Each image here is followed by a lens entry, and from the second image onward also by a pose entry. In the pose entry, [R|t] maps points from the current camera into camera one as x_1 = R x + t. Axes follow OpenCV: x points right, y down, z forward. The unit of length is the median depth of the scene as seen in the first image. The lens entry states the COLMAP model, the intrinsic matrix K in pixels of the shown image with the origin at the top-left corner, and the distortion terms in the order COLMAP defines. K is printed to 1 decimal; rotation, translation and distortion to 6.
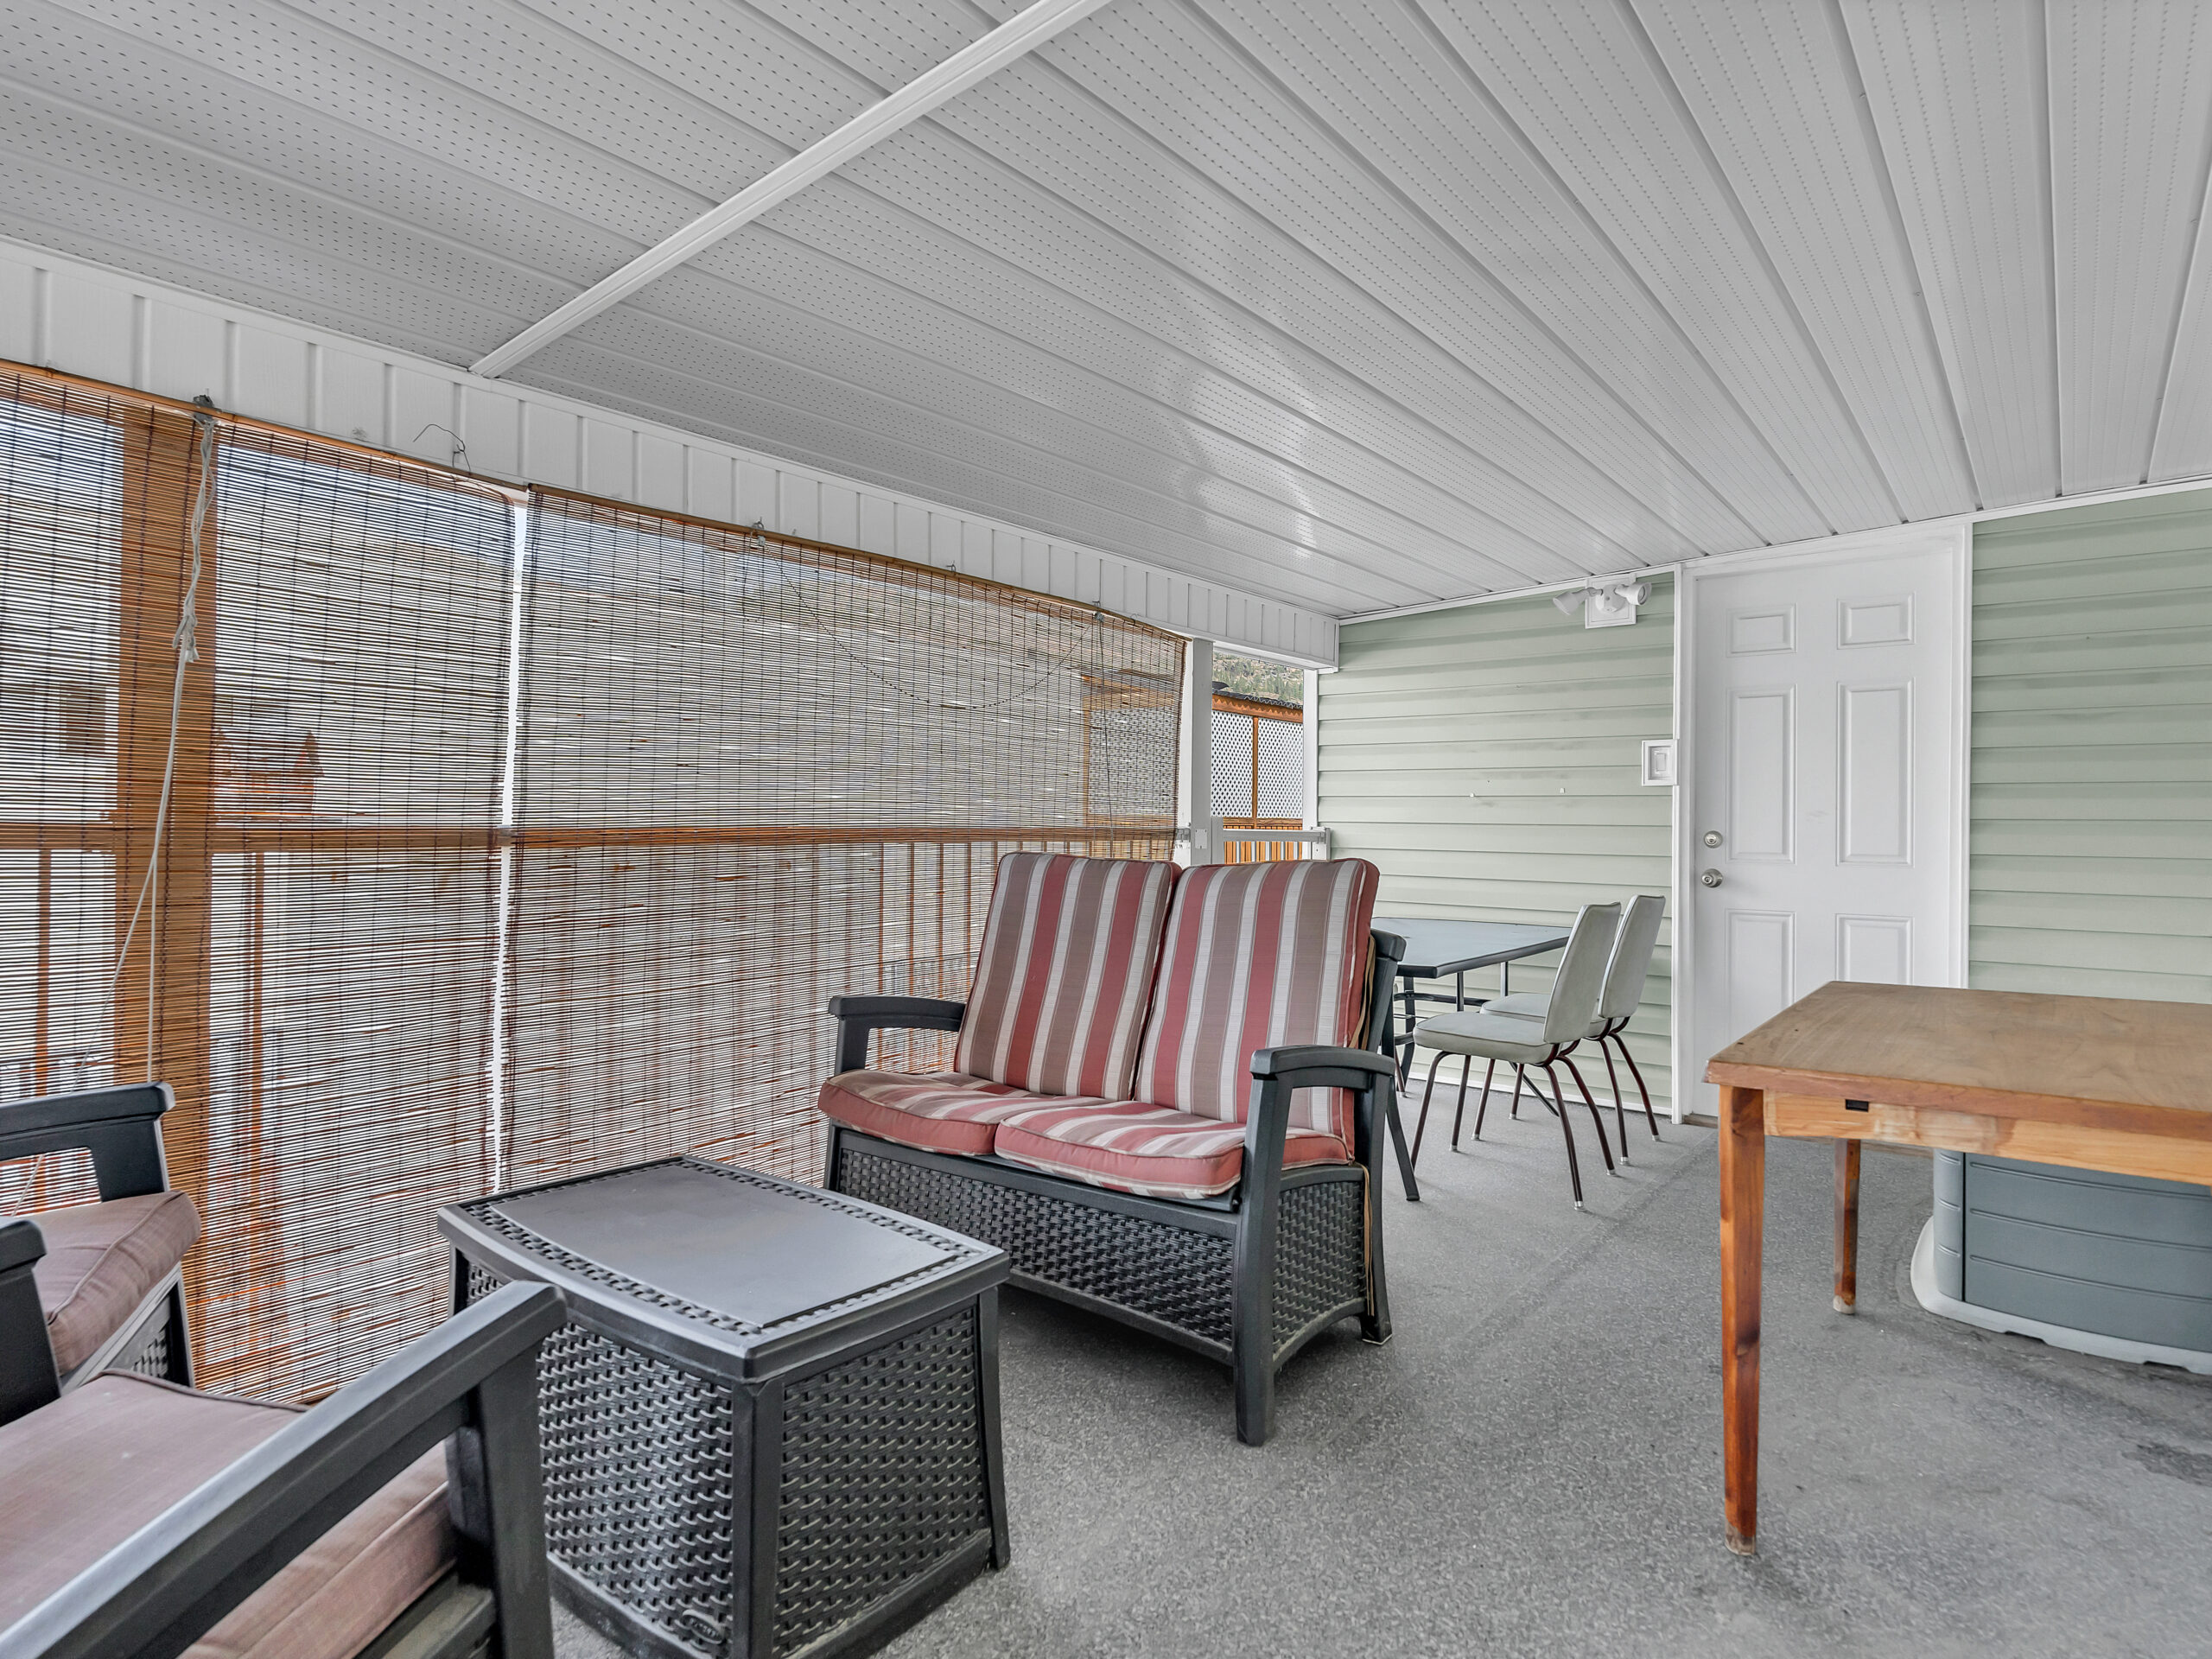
lens RADIAL K [[1174.1, 0, 1126.5], [0, 1174.1, 820.5], [0, 0, 1]] dist [-0.007753, 0.001585]
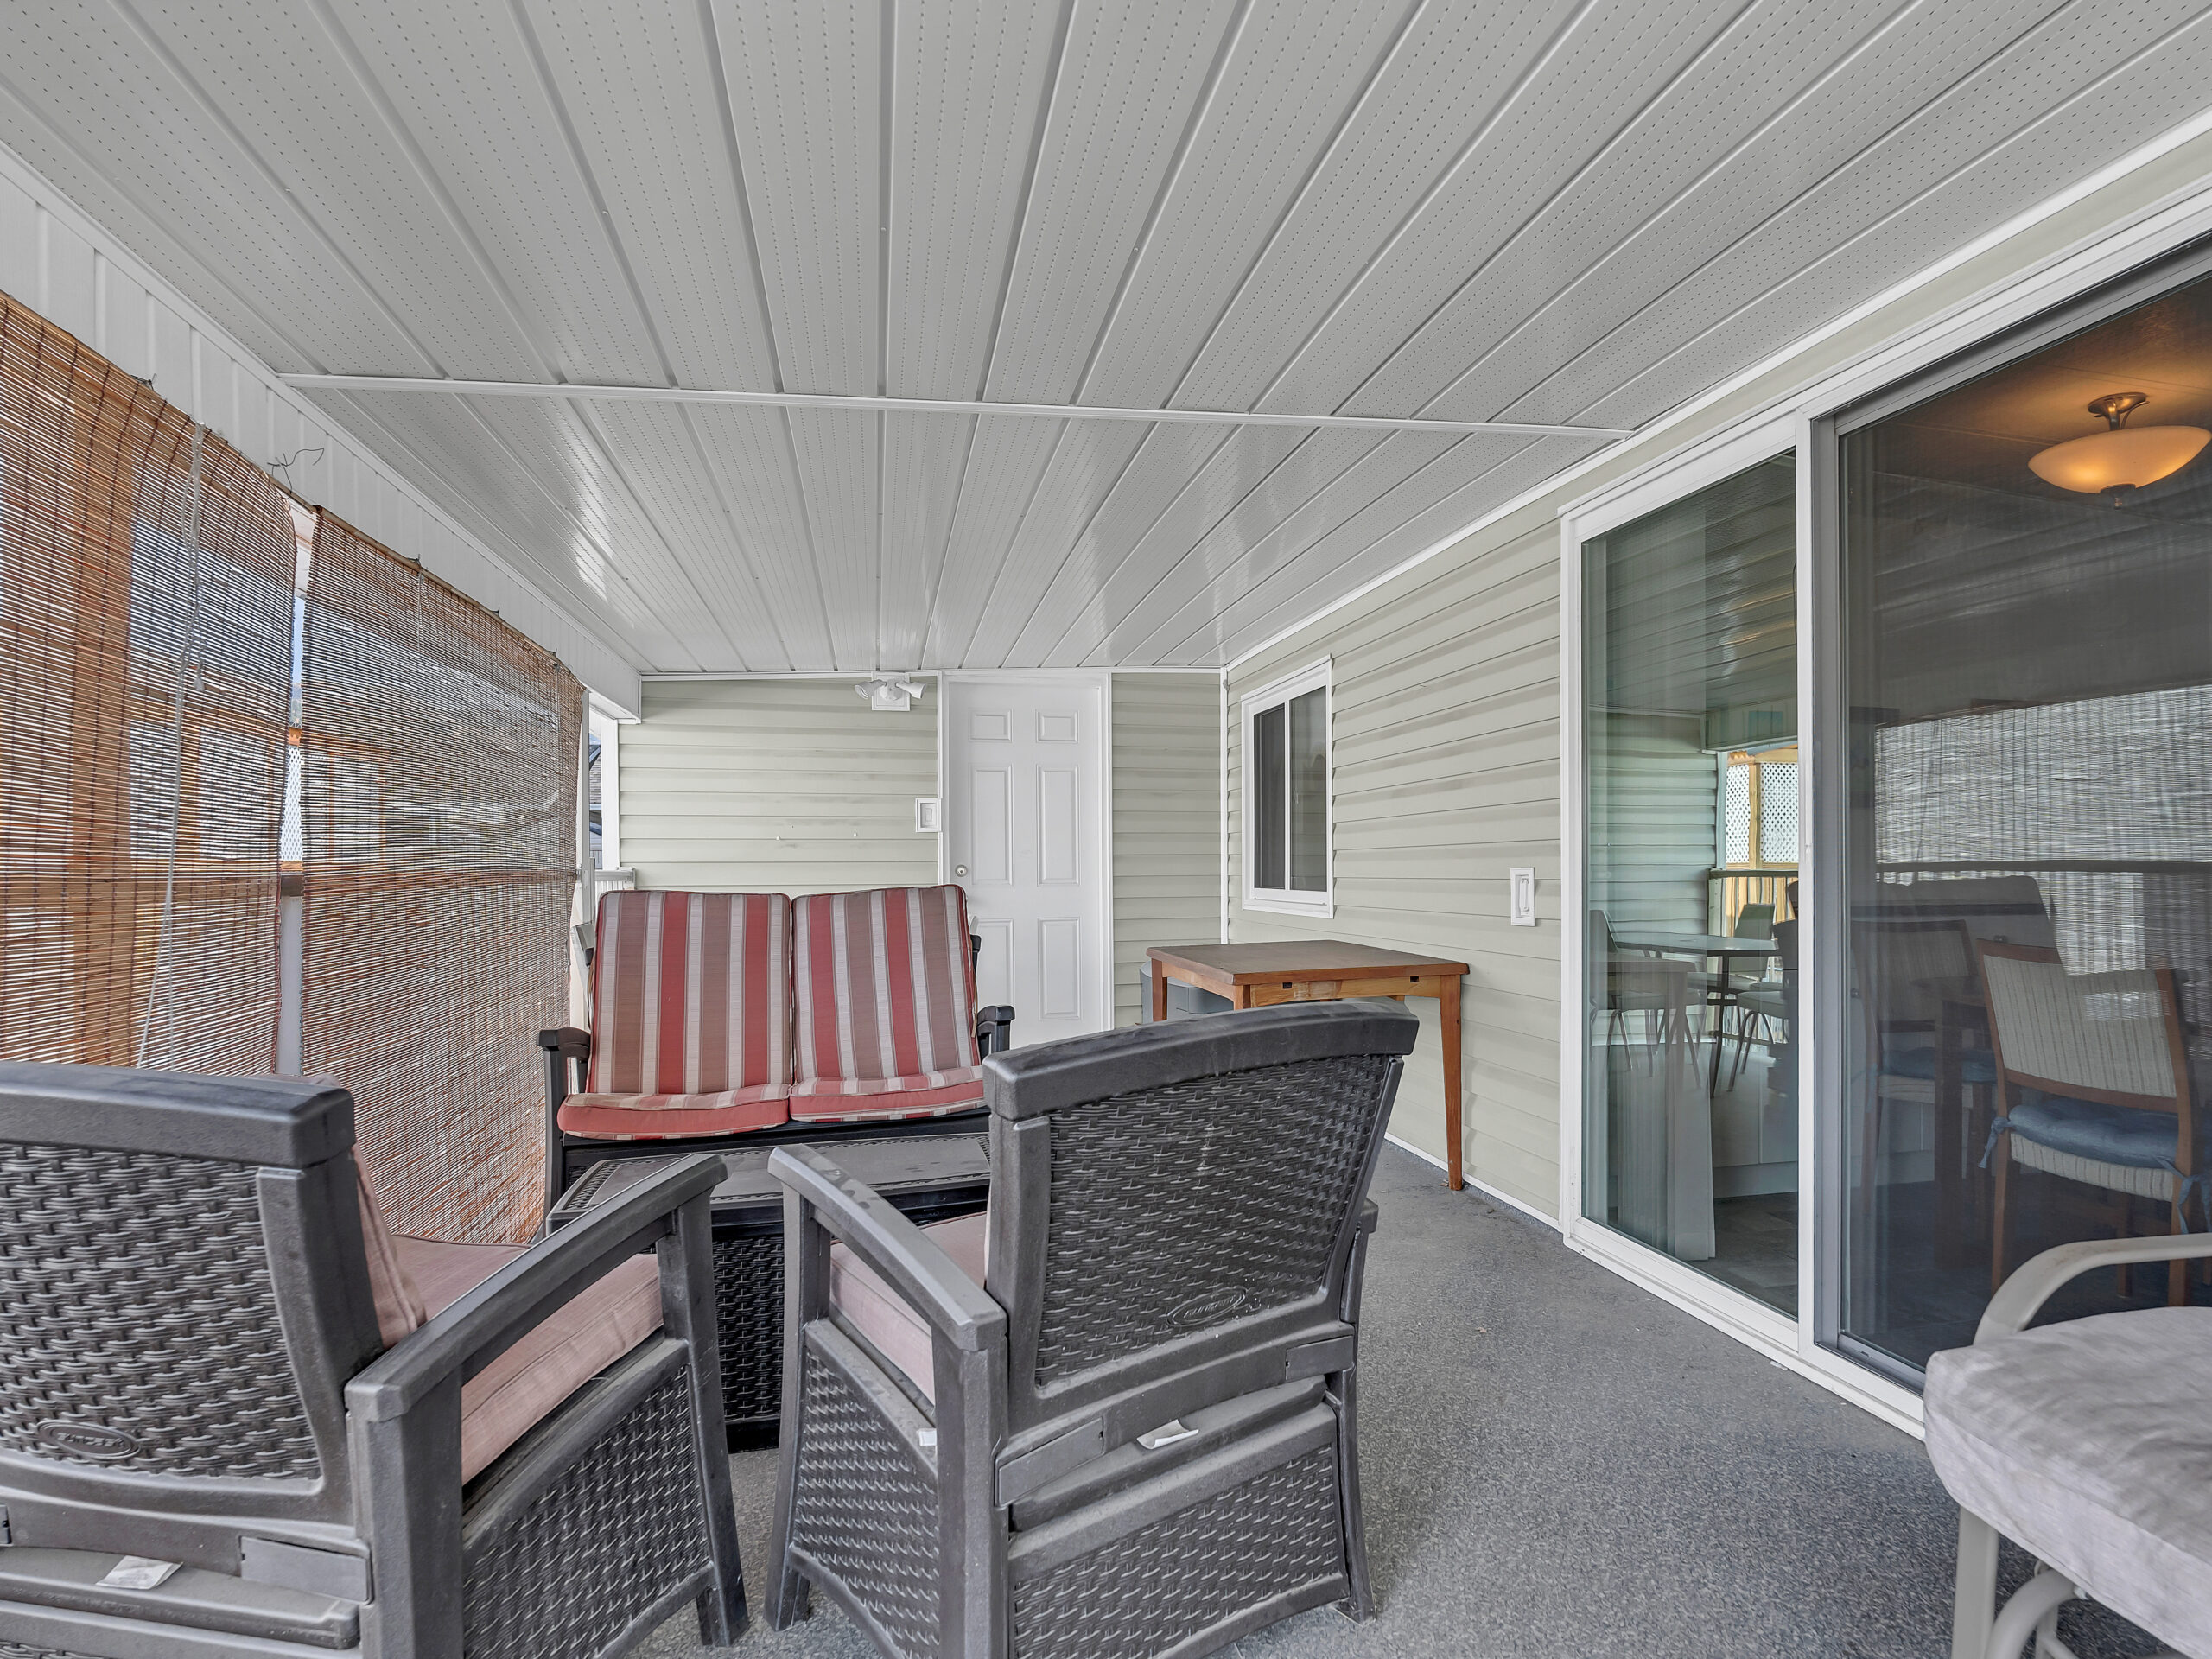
lens RADIAL K [[1174.1, 0, 1152.6], [0, 1174.1, 866.3], [0, 0, 1]] dist [-0.007753, 0.001585]
pose [[0.624506, -0.013754, 0.780899, -0.451797], [0.009648, 0.999904, 0.009895, -0.000911], [-0.780961, 0.001354, 0.624579, -0.056066]]
